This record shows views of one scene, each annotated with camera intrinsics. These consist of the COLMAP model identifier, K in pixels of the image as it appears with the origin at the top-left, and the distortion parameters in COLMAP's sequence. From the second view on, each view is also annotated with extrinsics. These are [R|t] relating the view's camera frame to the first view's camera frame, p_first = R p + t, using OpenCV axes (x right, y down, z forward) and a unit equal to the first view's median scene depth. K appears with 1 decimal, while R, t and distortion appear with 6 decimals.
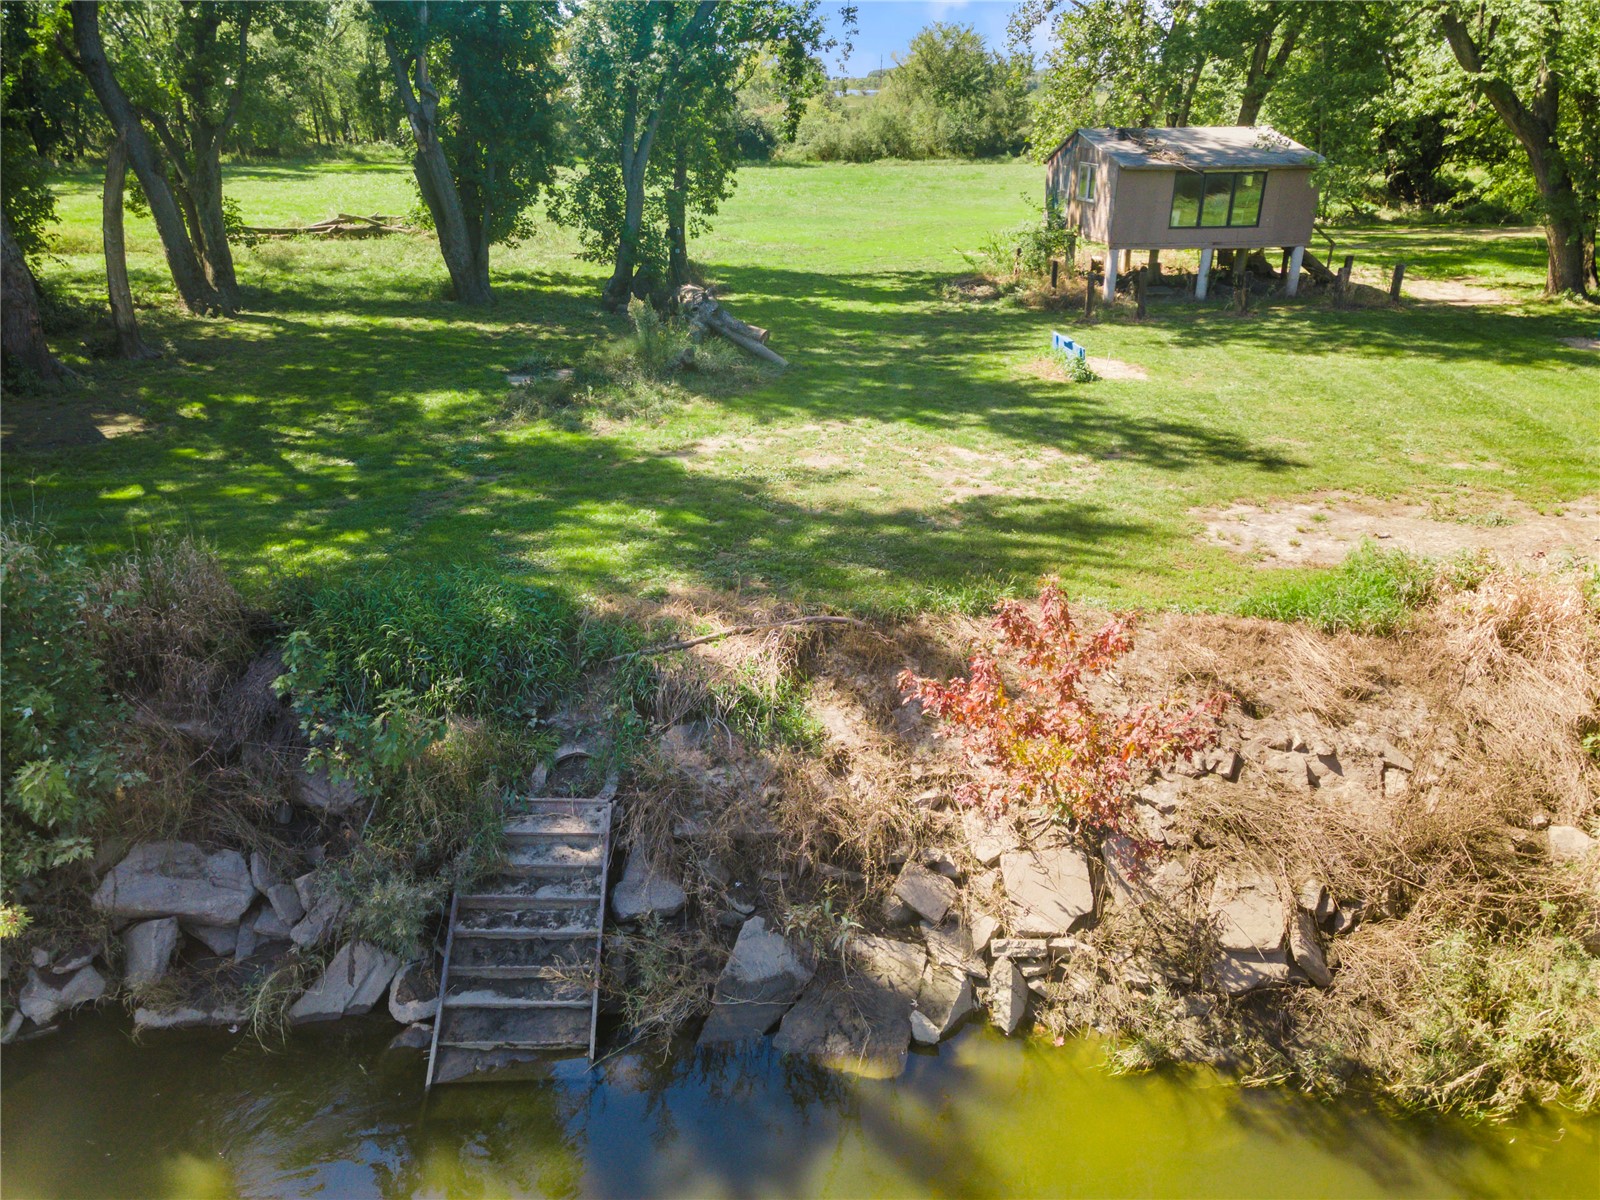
lens RADIAL K [[1146.8, 0, 800.0], [0, 1146.8, 600.0], [0, 0, 1]] dist [0.002480, 0.052245]
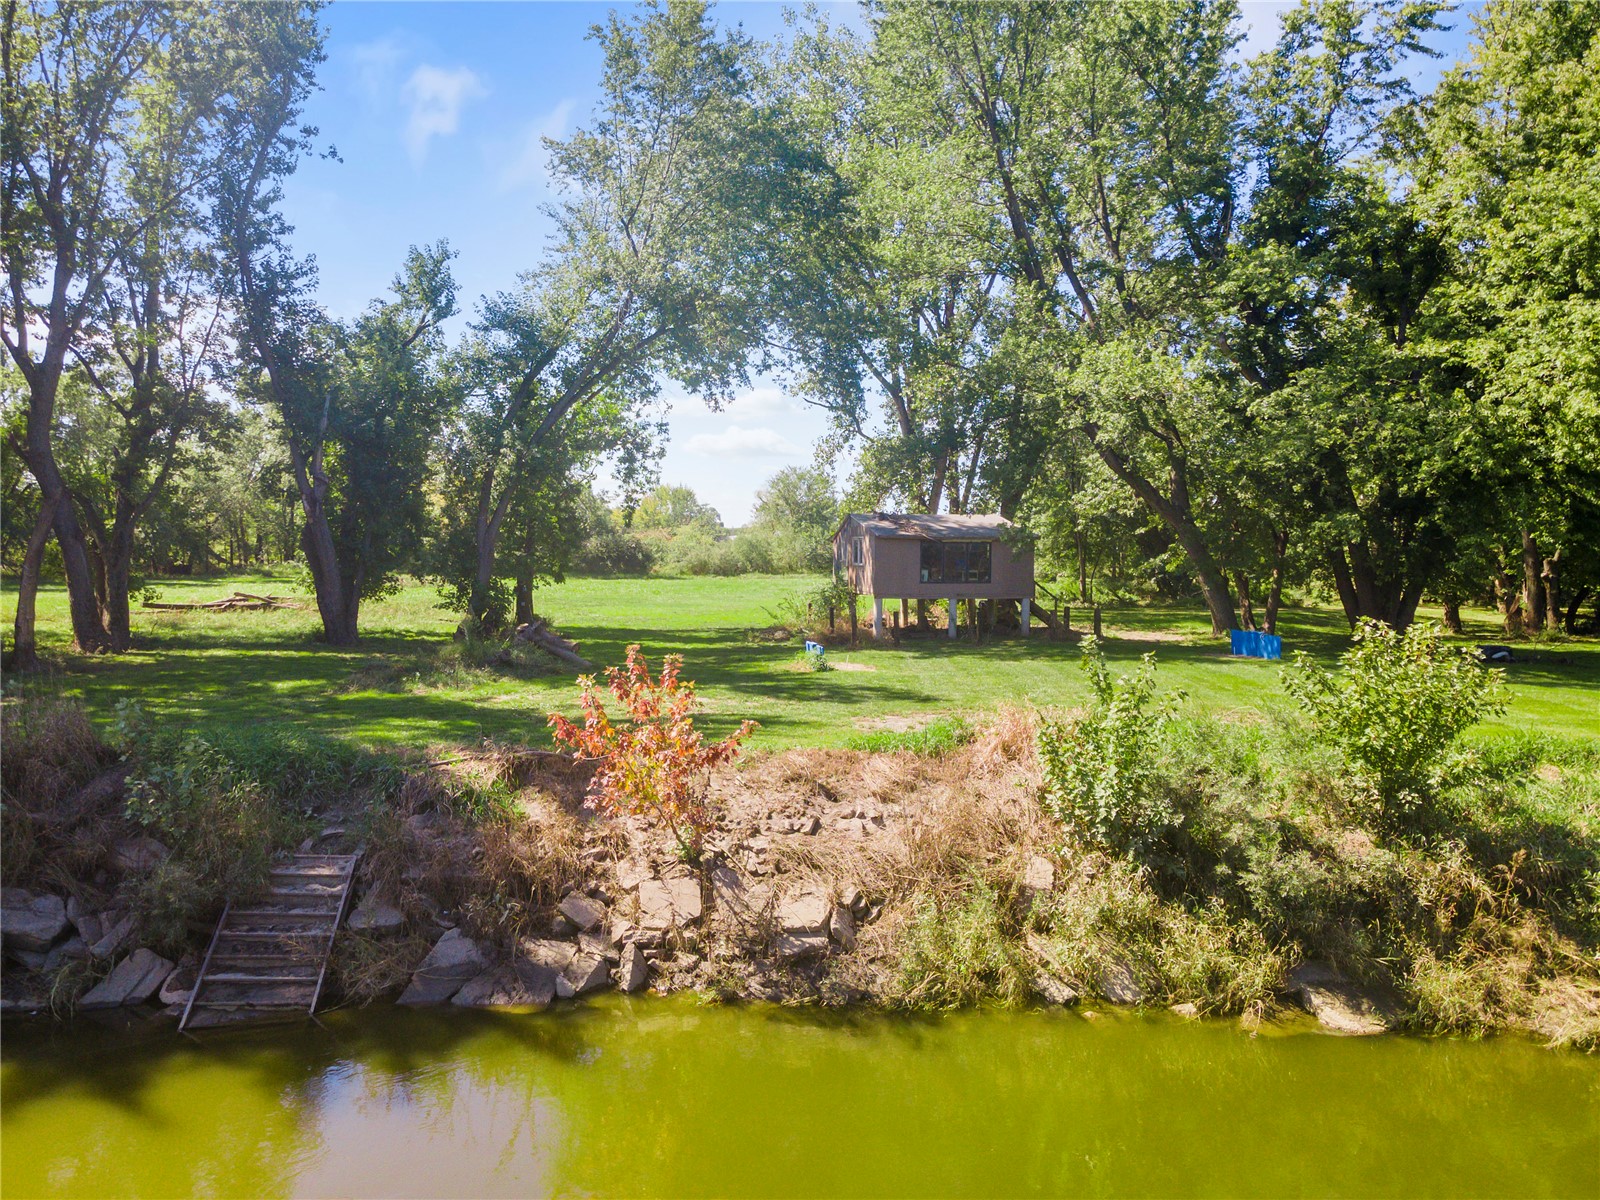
lens RADIAL K [[1146.8, 0, 800.0], [0, 1146.8, 600.0], [0, 0, 1]] dist [0.002480, 0.052245]
pose [[0.996202, 0.000183, 0.087075, 0.244623], [0.030742, 0.934861, -0.353681, 0.394012], [-0.081468, 0.355014, 0.931304, -0.434325]]
